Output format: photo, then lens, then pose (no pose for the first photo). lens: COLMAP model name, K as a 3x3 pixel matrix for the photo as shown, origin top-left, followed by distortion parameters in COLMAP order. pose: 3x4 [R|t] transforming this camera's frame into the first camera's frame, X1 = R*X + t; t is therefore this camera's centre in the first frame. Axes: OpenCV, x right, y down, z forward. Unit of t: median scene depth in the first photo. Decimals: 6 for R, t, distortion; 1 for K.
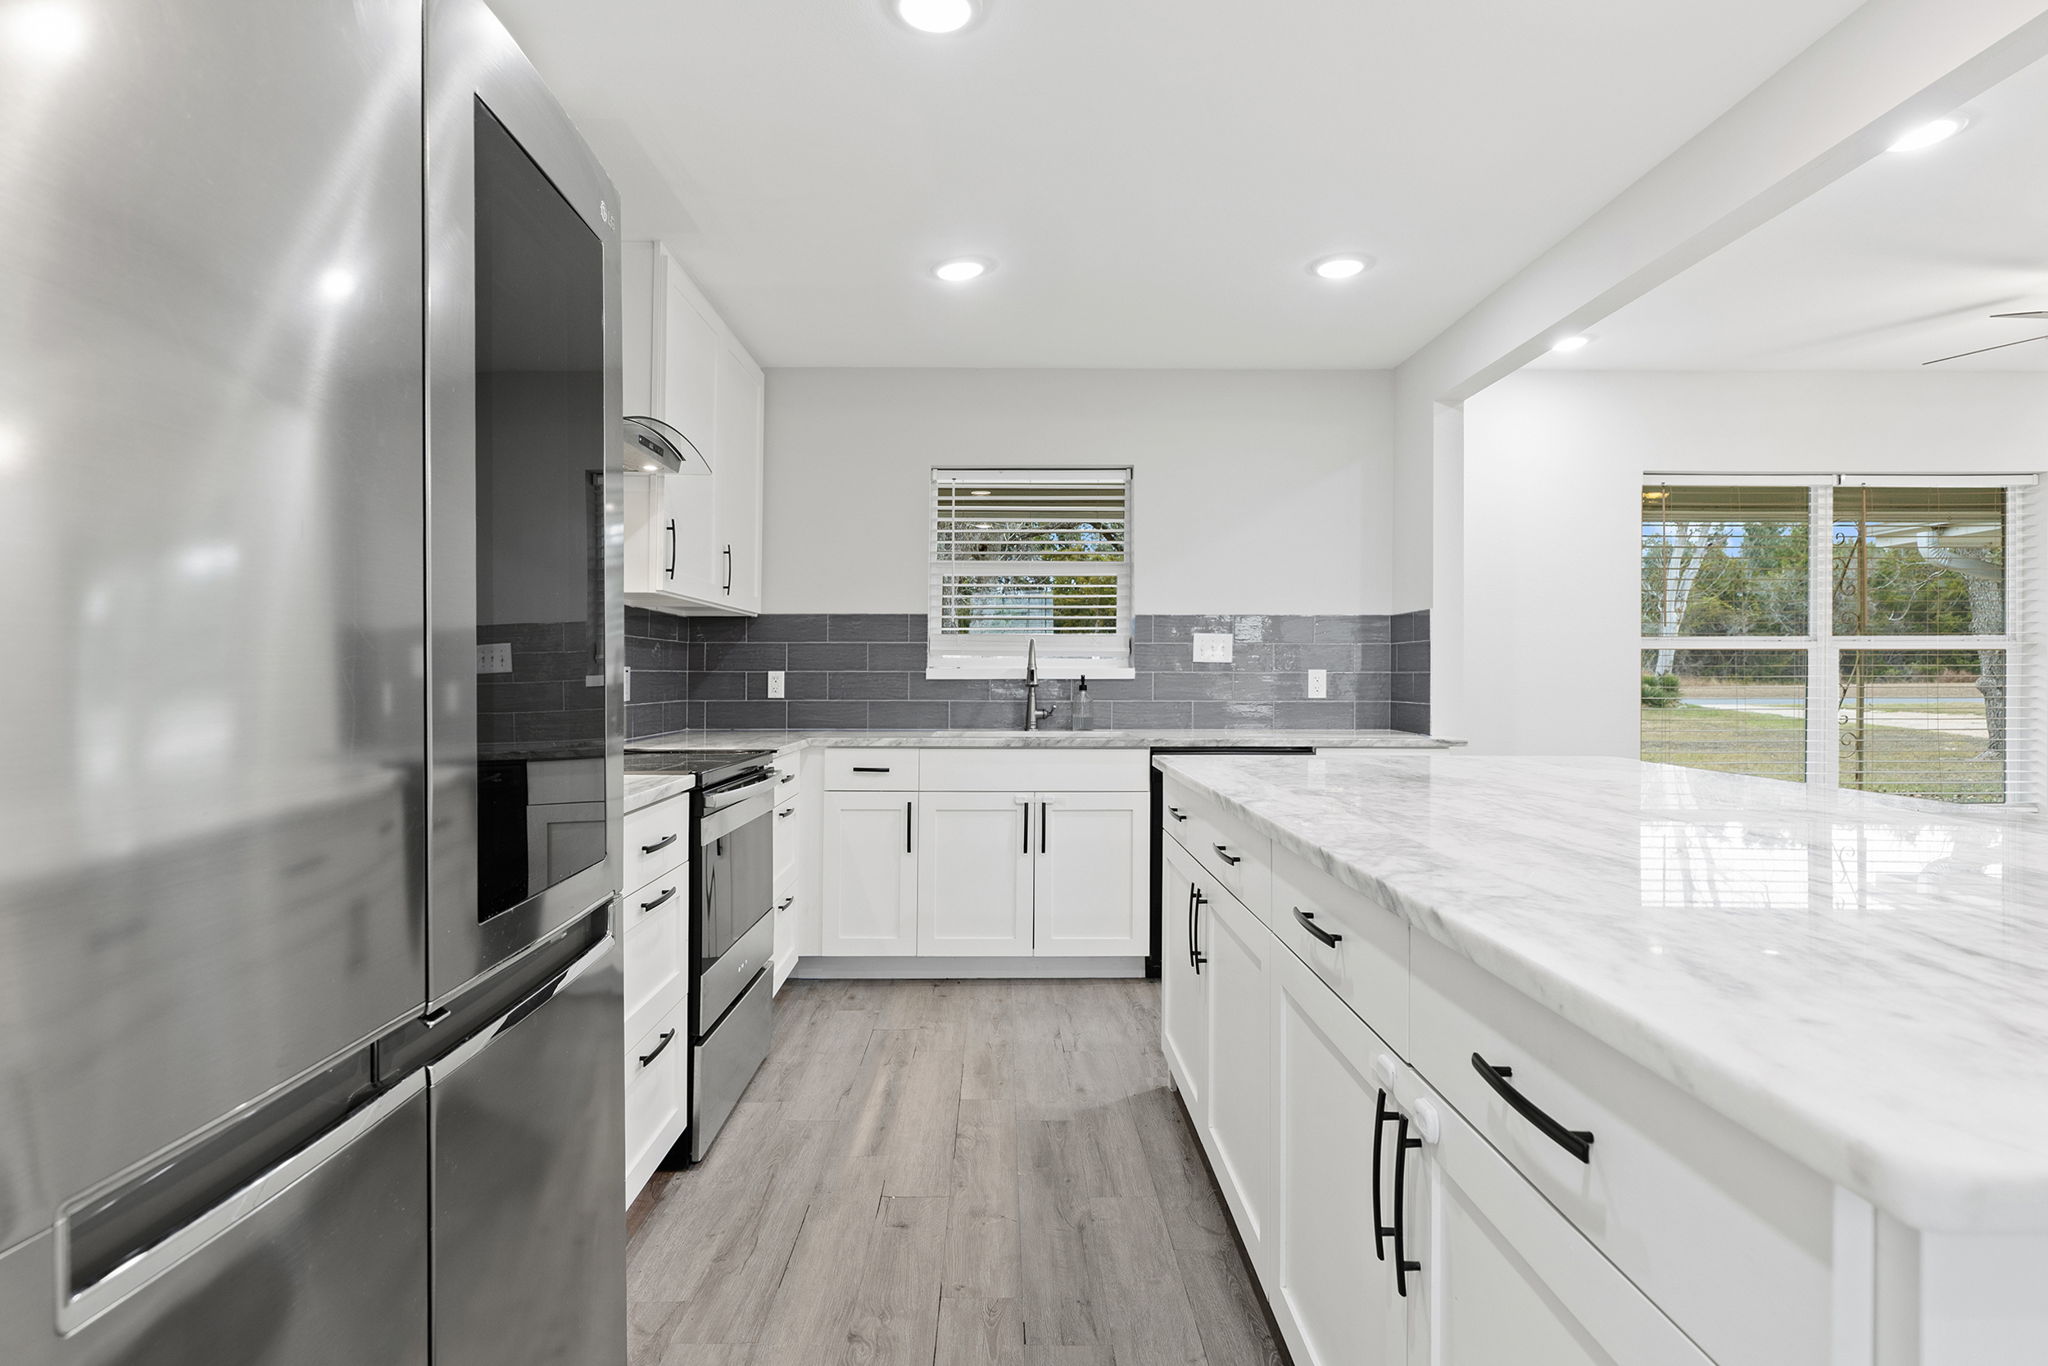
lens RADIAL K [[1072.7, 0, 1032.9], [0, 1072.7, 675.8], [0, 0, 1]] dist [0.000767, 0.000458]
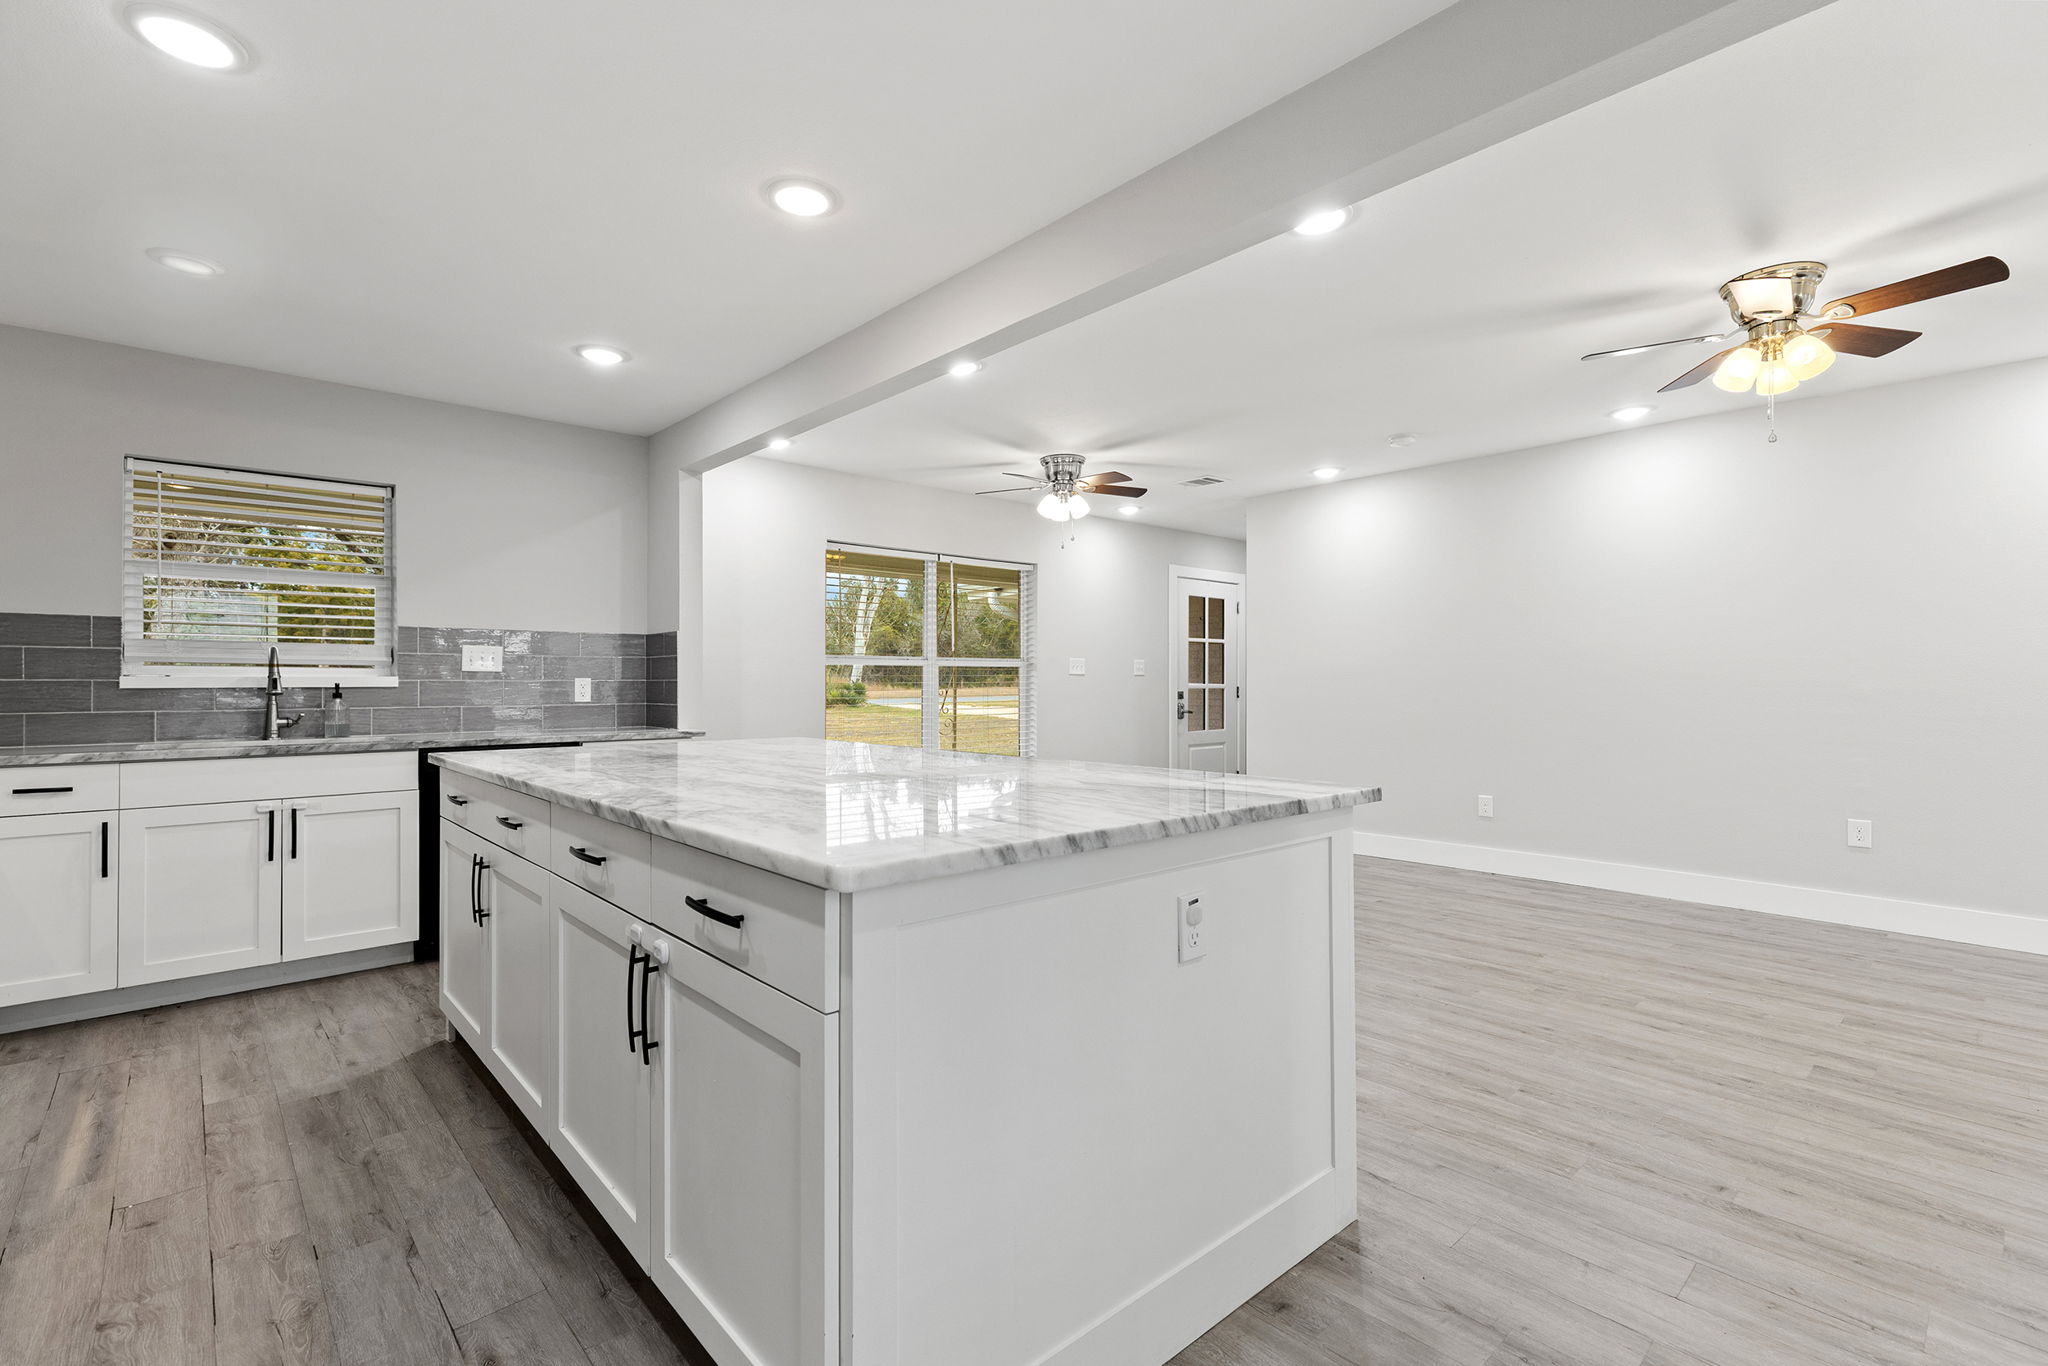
lens RADIAL K [[922.0, 0, 1029.4], [0, 922.0, 683.4], [0, 0, 1]] dist [0.001622, 0.000690]
pose [[0.756800, -0.003030, 0.653640, -0.035596], [0.003347, 0.999994, 0.000761, 0.001211], [-0.653638, 0.001612, 0.756805, -0.121578]]
